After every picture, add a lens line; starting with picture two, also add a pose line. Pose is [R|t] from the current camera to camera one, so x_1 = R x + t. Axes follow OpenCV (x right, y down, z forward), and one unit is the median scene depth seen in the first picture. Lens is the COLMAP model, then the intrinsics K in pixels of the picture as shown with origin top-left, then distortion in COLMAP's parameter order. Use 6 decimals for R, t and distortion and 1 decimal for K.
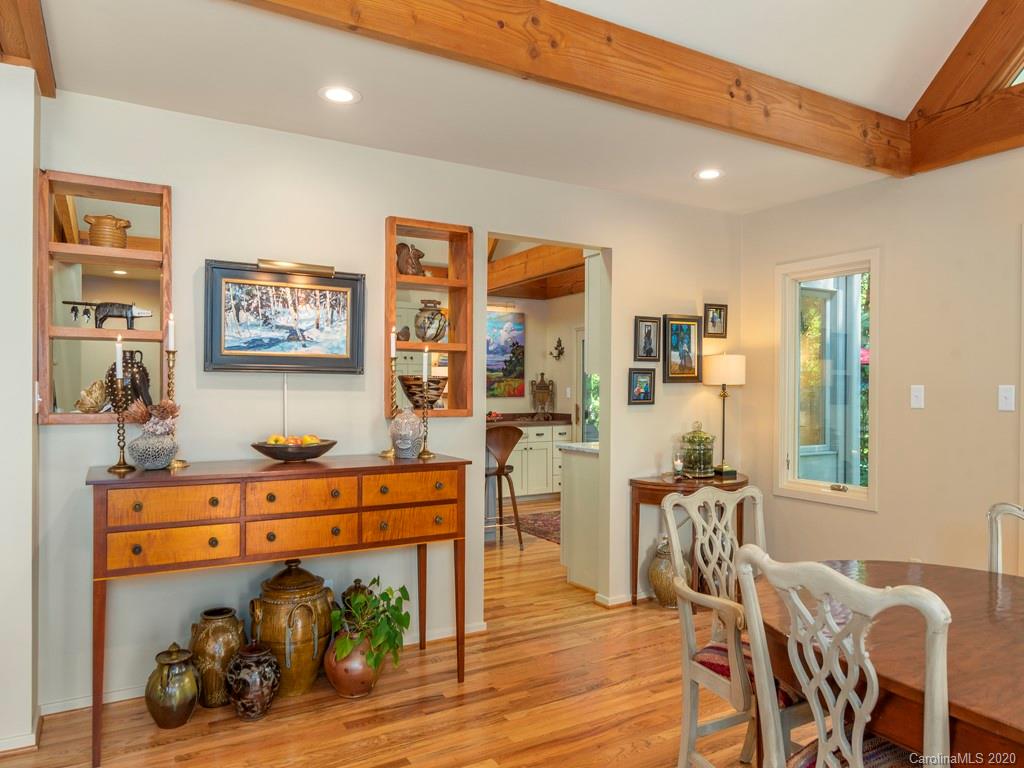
lens RADIAL K [[666.3, 0, 534.6], [0, 666.3, 395.2], [0, 0, 1]] dist [0.004096, -0.002450]
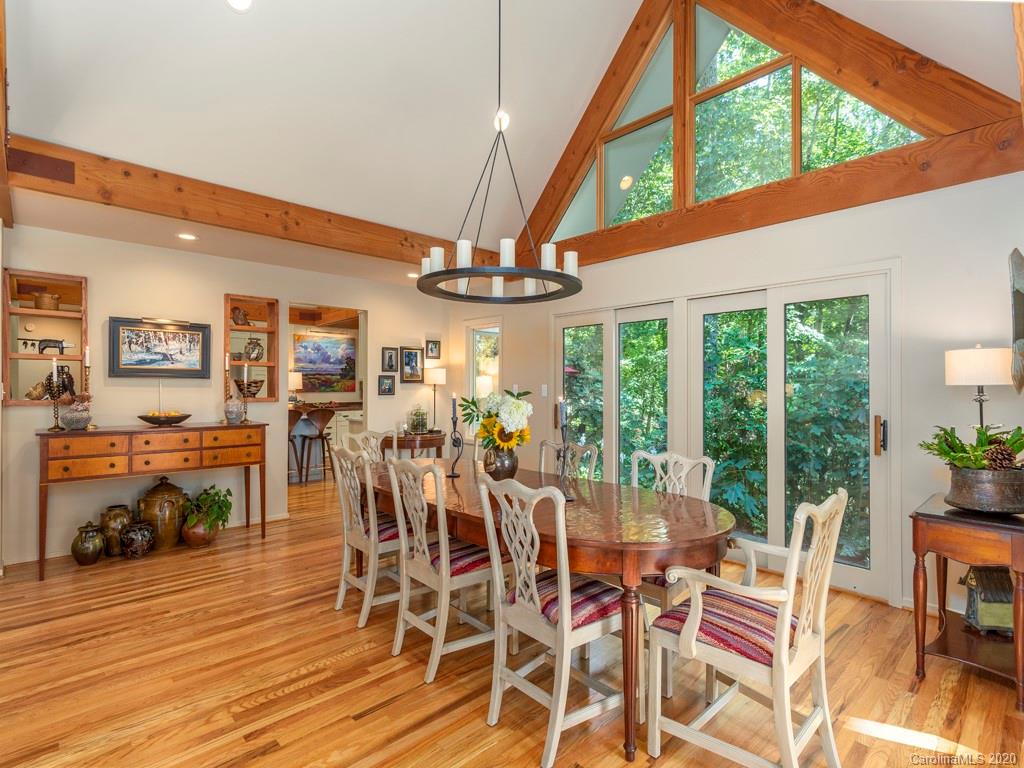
lens RADIAL K [[488.8, 0, 518.2], [0, 488.8, 390.6], [0, 0, 1]] dist [0.004873, 0.000060]
pose [[0.977729, -0.002660, 0.209854, 0.279861], [0.002950, 0.999995, -0.001070, 0.005356], [-0.209850, 0.001665, 0.977732, -0.481927]]
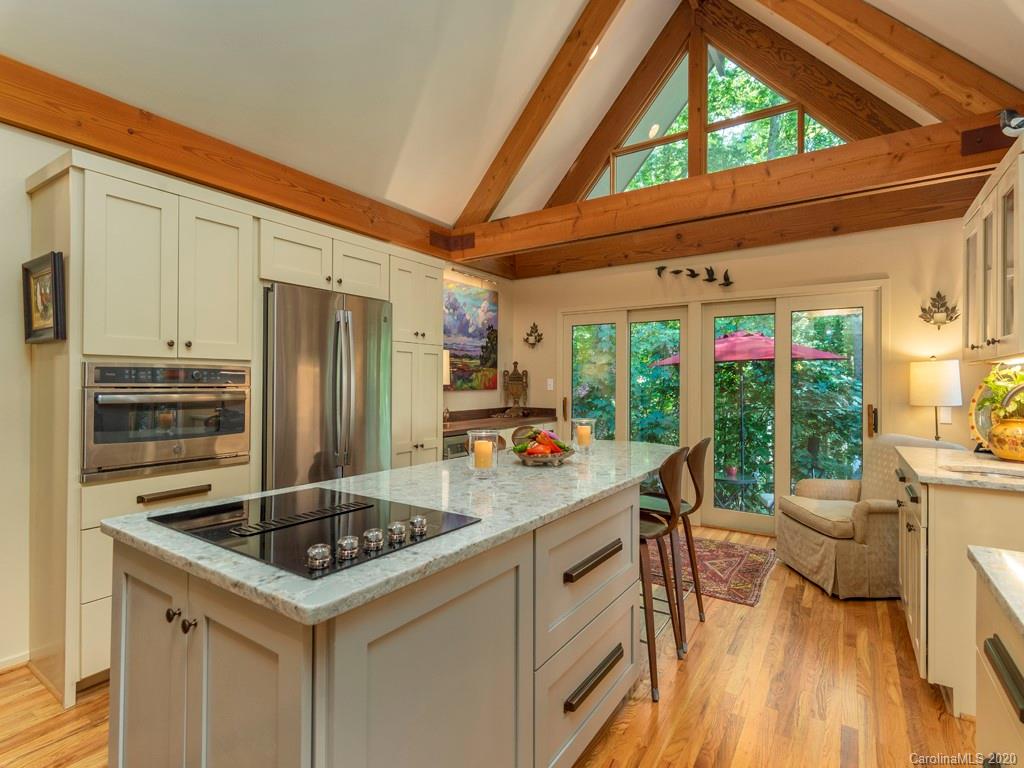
lens RADIAL K [[488.8, 0, 533.7], [0, 488.8, 387.0], [0, 0, 1]] dist [0.004873, 0.000060]
pose [[0.890865, -0.001927, 0.454263, -0.618534], [-0.000426, 0.999987, 0.005077, -0.009254], [-0.454267, -0.004717, 0.890853, 0.989131]]
